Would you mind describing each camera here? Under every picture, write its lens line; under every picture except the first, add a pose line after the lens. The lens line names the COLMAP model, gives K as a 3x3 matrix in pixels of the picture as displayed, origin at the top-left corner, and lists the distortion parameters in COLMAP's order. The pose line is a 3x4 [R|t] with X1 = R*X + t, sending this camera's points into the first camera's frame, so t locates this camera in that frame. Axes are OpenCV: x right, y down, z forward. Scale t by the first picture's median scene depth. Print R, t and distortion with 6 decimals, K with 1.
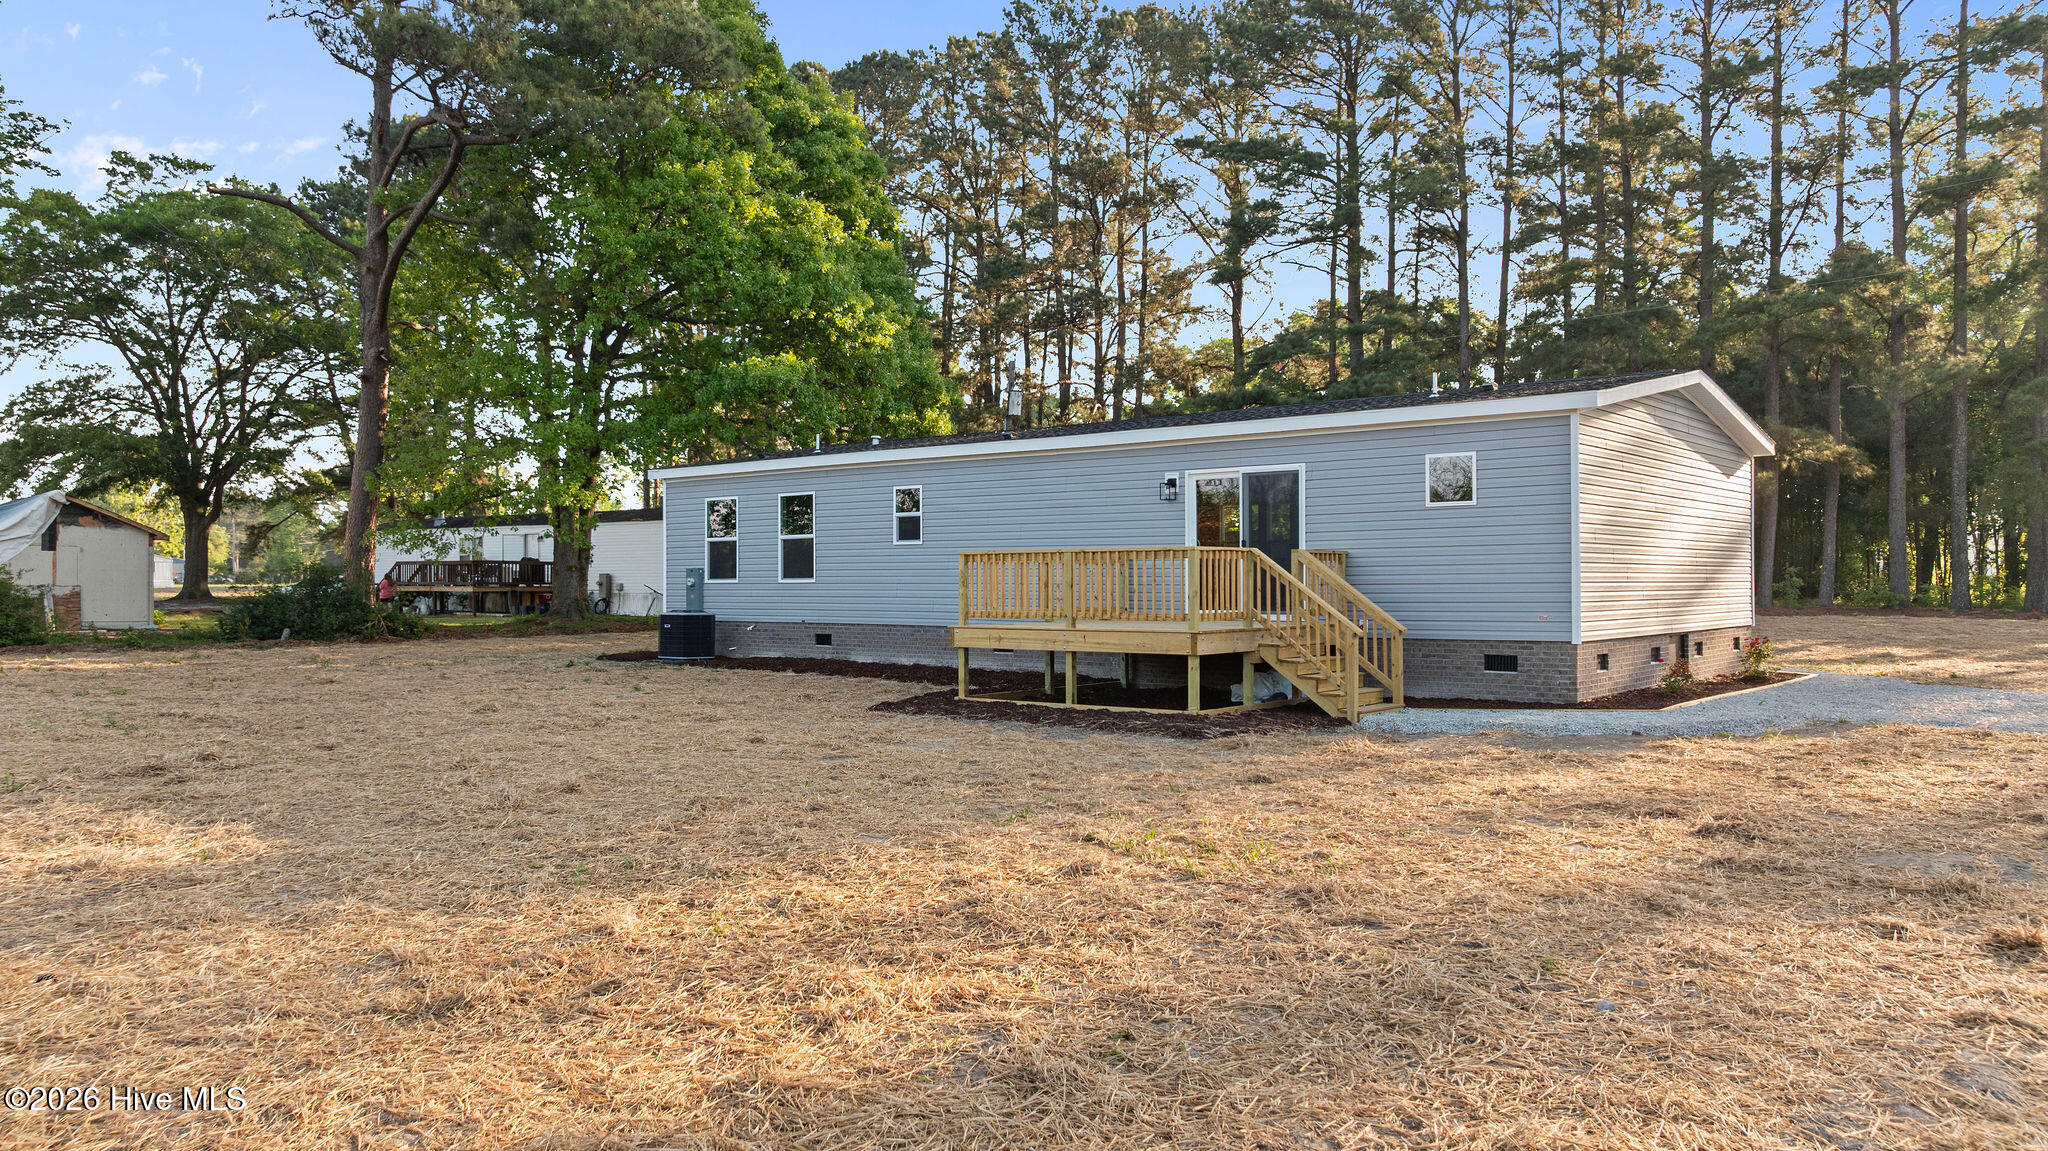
lens RADIAL K [[1451.2, 0, 1059.6], [0, 1451.2, 572.0], [0, 0, 1]] dist [0.003027, 0.000017]
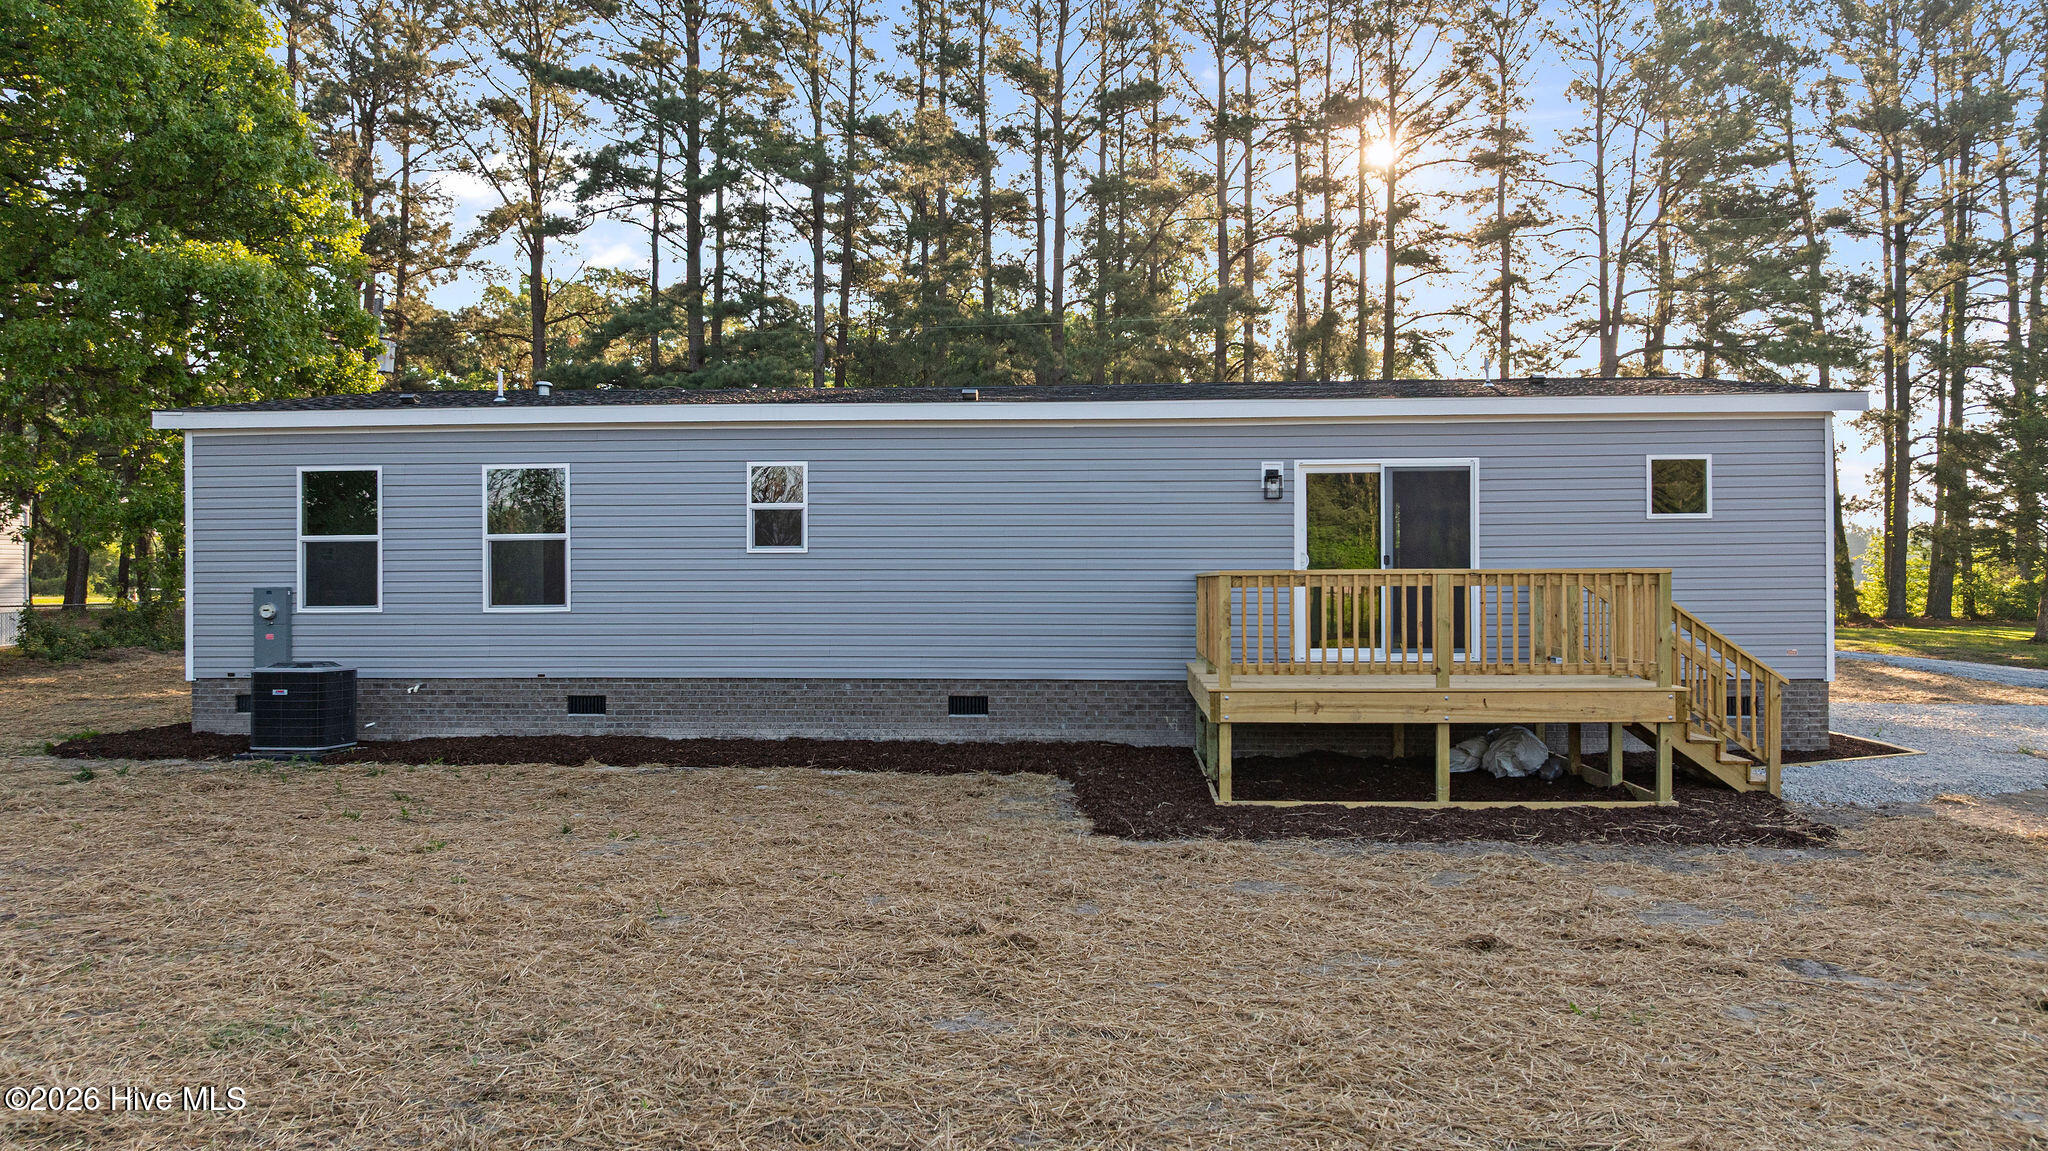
lens RADIAL K [[1463.6, 0, 1024.0], [0, 1463.6, 575.5], [0, 0, 1]] dist [-0.006004, -0.002452]
pose [[0.818454, 0.003923, 0.574558, -0.278176], [-0.002665, 0.999992, -0.003031, -0.005246], [-0.574565, 0.000950, 0.818458, 0.290197]]
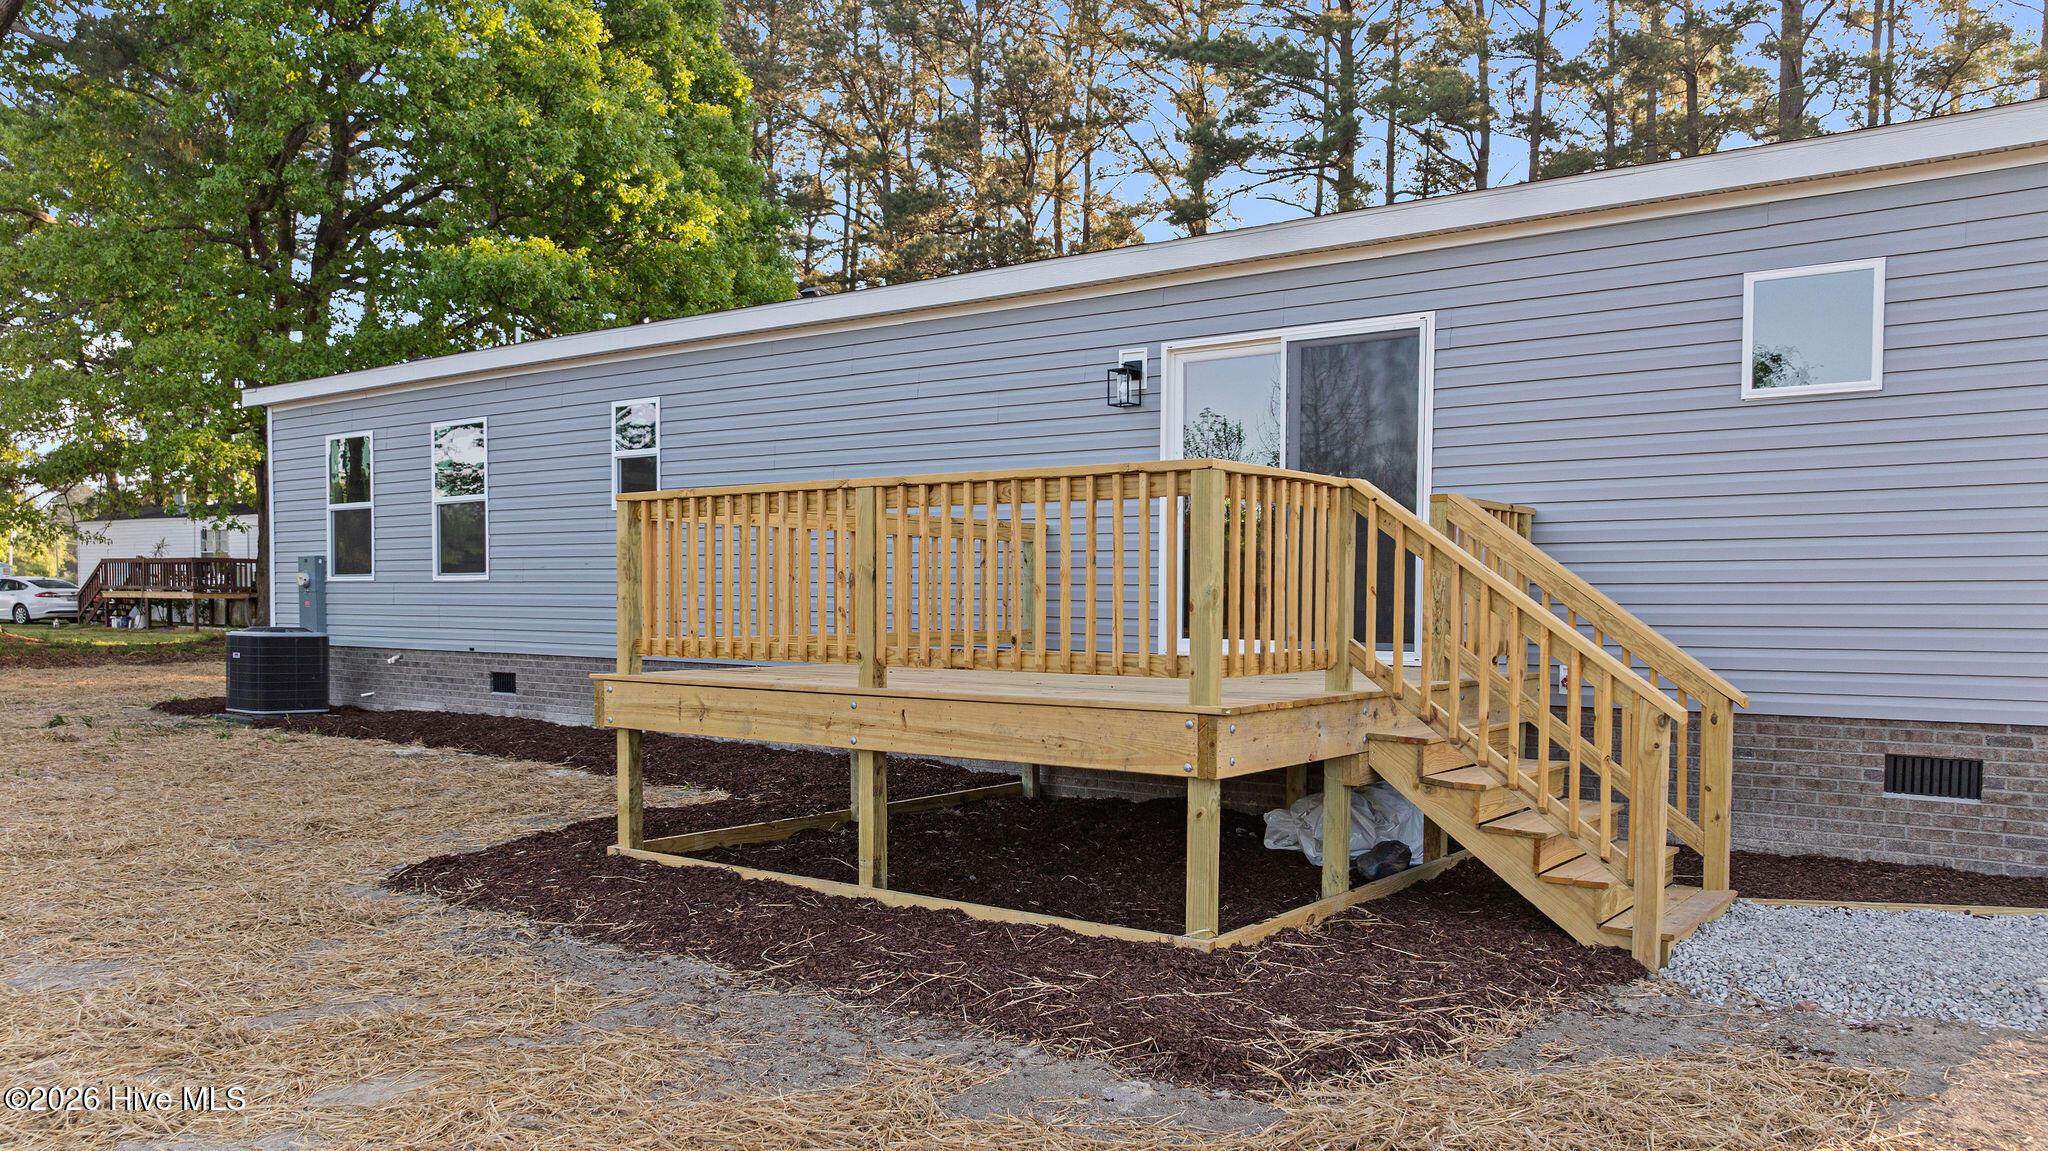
lens RADIAL K [[1515.5, 0, 1025.9], [0, 1515.5, 640.3], [0, 0, 1]] dist [-0.009764, -0.000274]
pose [[0.999768, 0.008031, 0.019981, 0.020643], [-0.008719, 0.999363, 0.034611, 0.006244], [-0.019690, -0.034777, 0.999201, 0.311232]]
